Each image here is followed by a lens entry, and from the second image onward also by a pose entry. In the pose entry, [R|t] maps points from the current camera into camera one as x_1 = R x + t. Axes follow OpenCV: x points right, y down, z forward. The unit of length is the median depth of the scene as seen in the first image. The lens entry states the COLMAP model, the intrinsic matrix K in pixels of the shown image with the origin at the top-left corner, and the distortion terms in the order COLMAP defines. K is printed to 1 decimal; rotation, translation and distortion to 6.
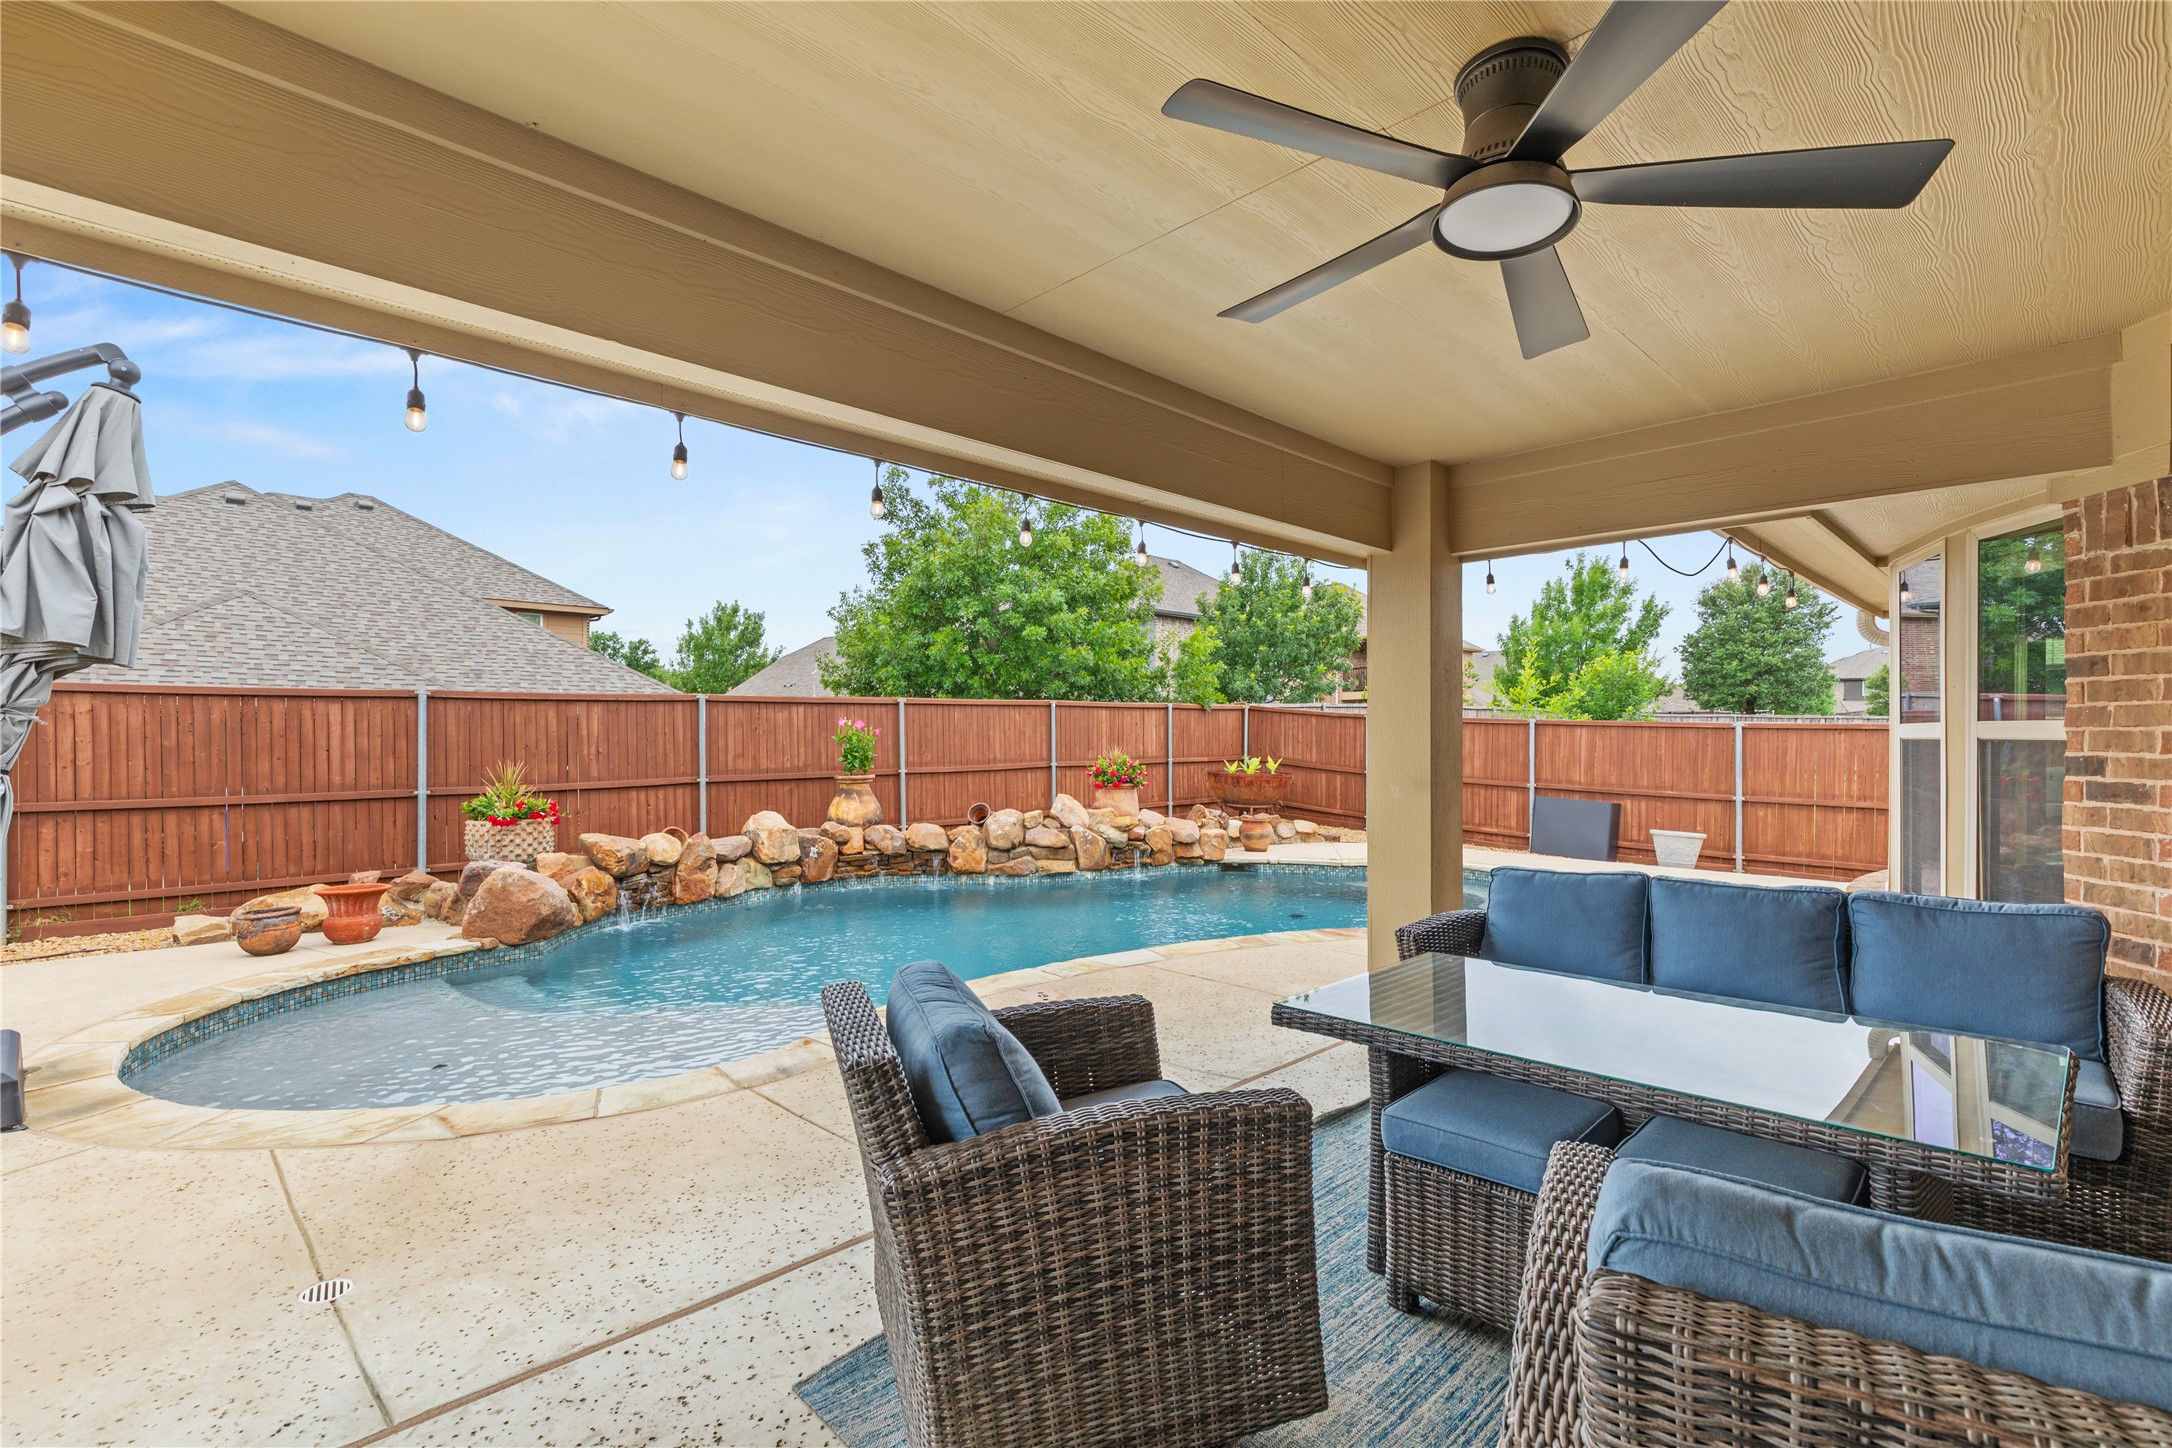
lens RADIAL K [[970.8, 0, 1089.7], [0, 970.8, 737.7], [0, 0, 1]] dist [0.003073, -0.000406]
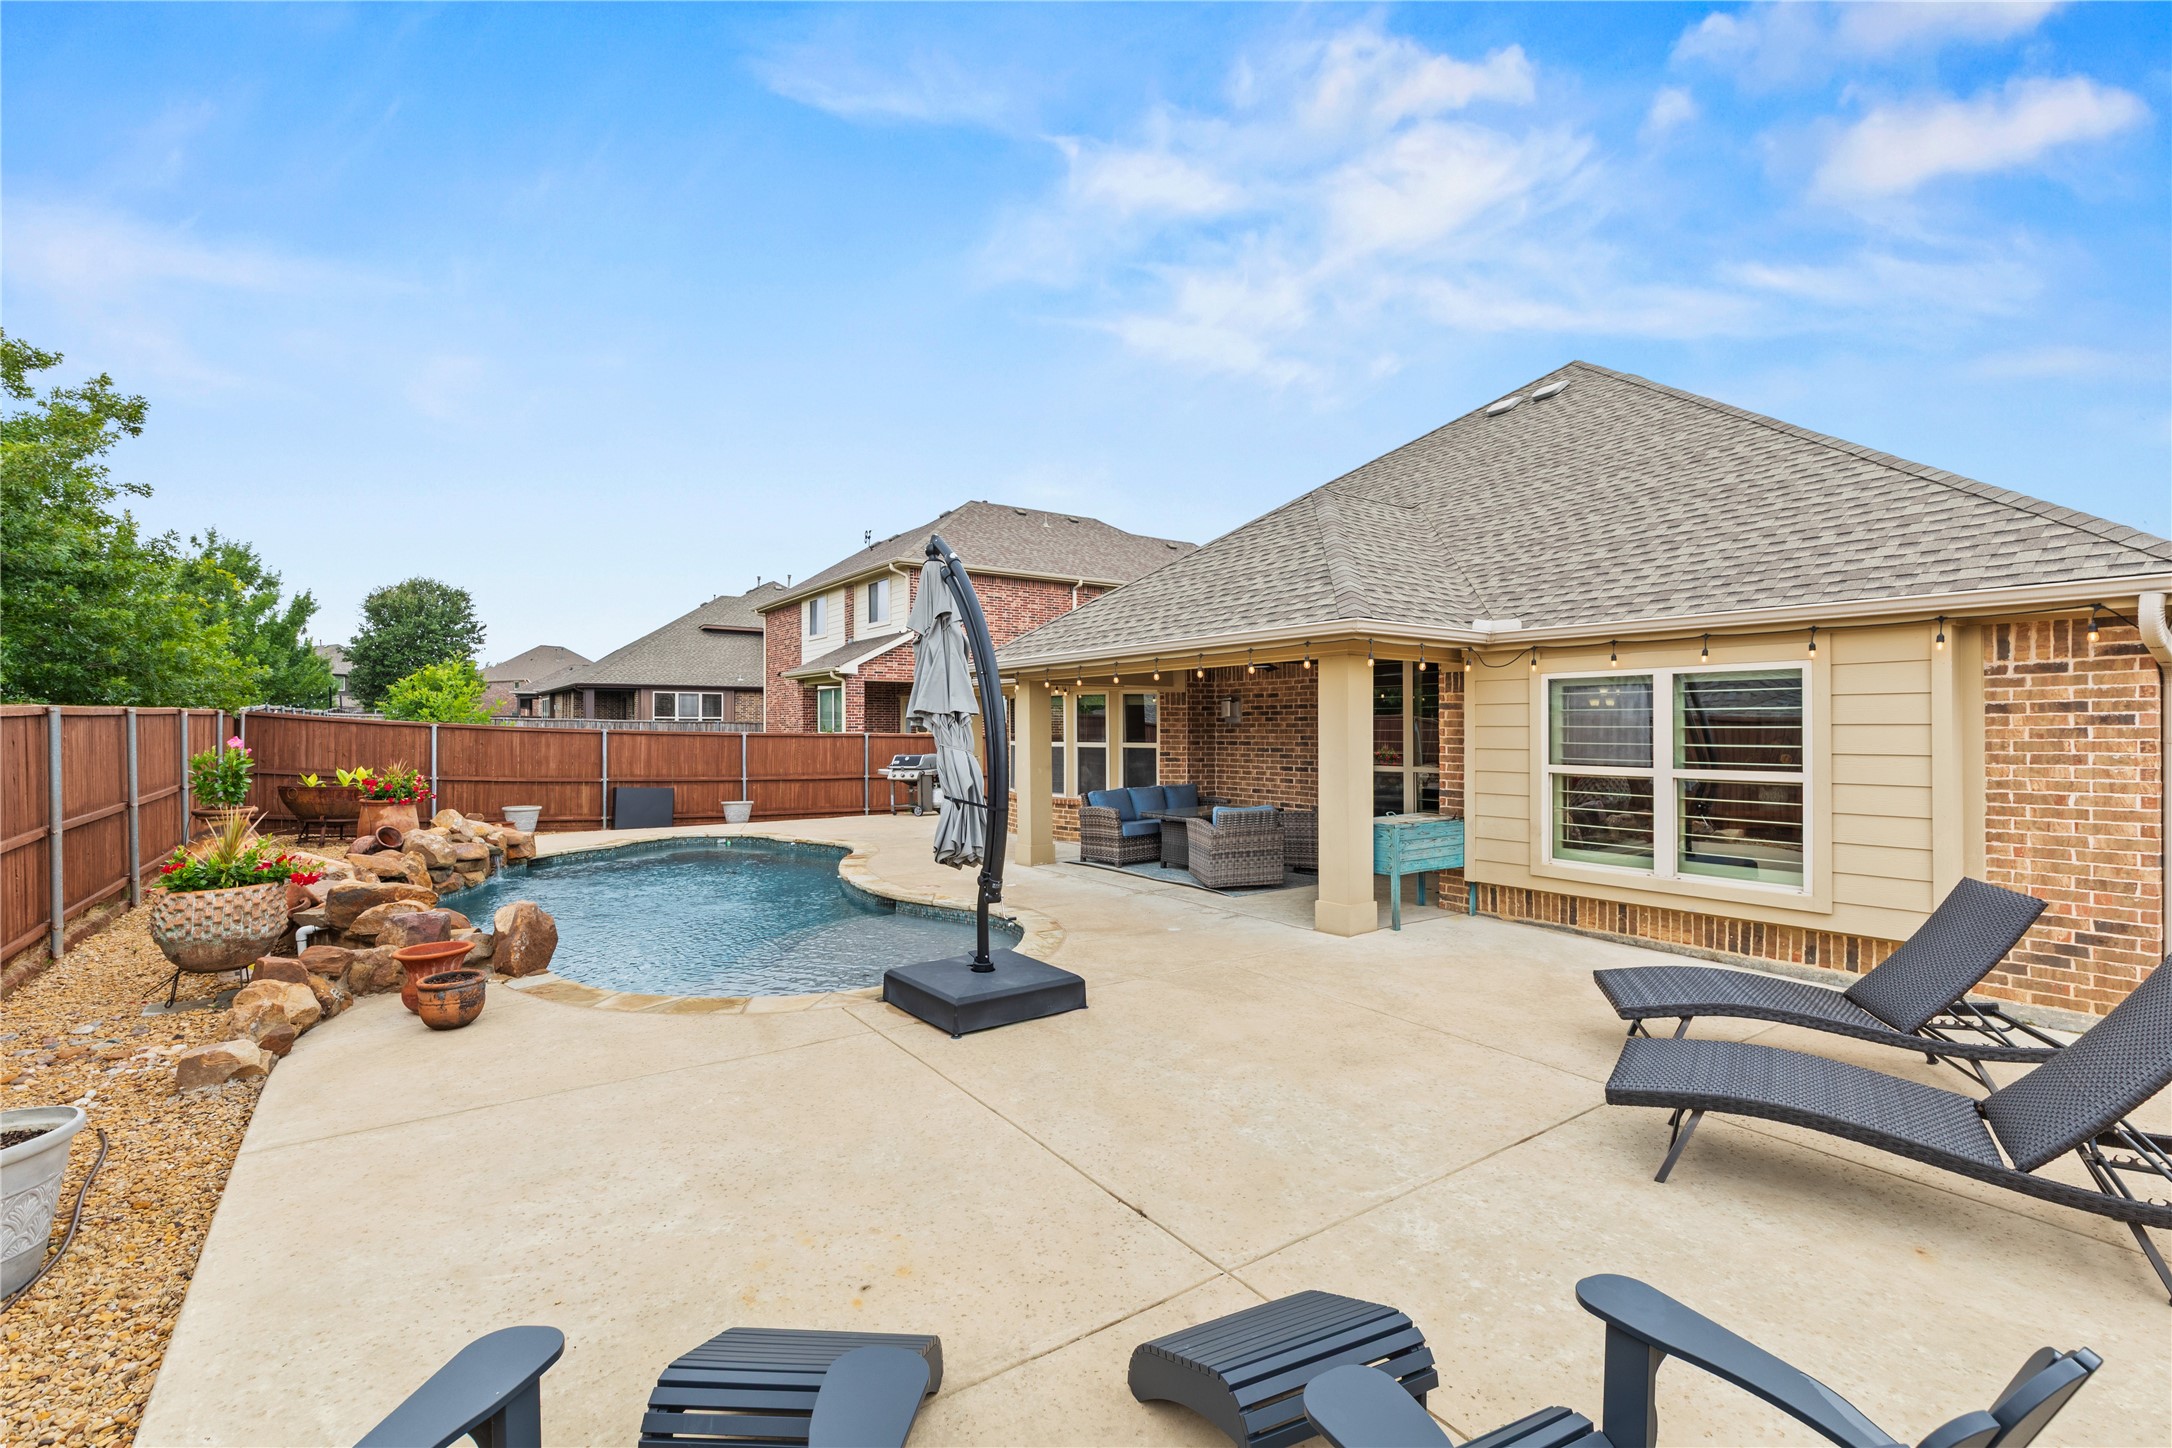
lens RADIAL K [[984.6, 0, 1086.8], [0, 984.6, 701.9], [0, 0, 1]] dist [0.003820, -0.000098]
pose [[0.174082, 0.023079, 0.984461, -0.948963], [0.003669, 0.999703, -0.024085, -0.027656], [-0.984724, 0.007804, 0.173945, 0.163828]]
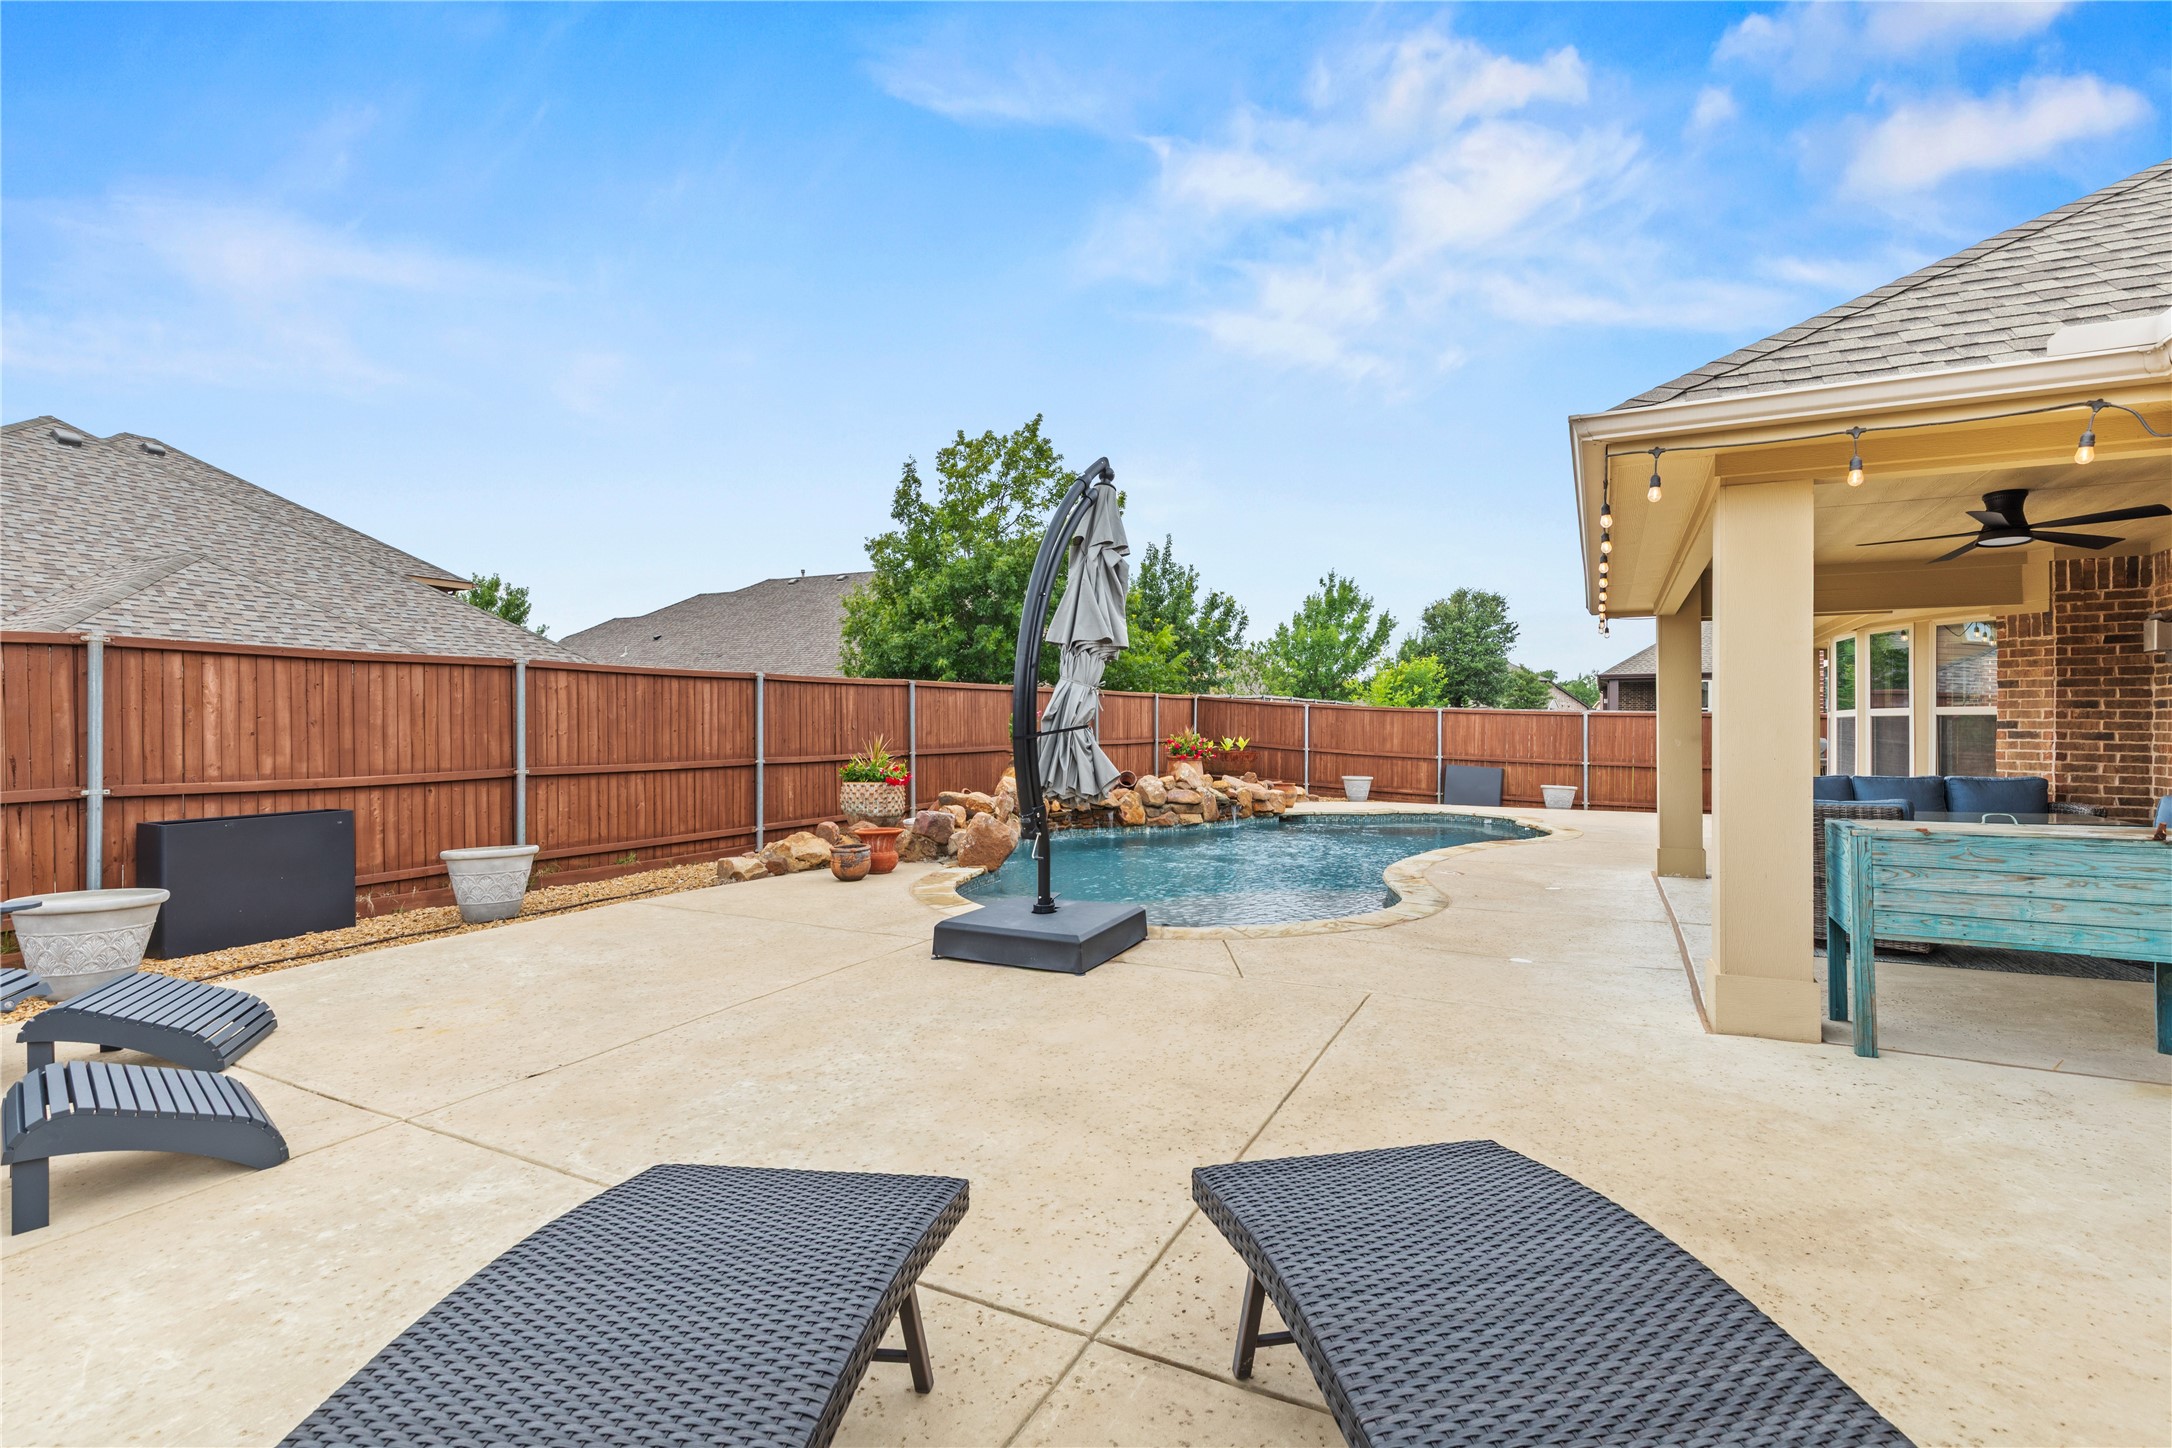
lens RADIAL K [[960.7, 0, 1091.5], [0, 960.7, 727.5], [0, 0, 1]] dist [0.004181, 0.000385]
pose [[0.951974, 0.003339, 0.306160, -0.540633], [-0.003276, 0.999994, -0.000721, 0.012797], [-0.306160, -0.000316, 0.951980, -0.171298]]
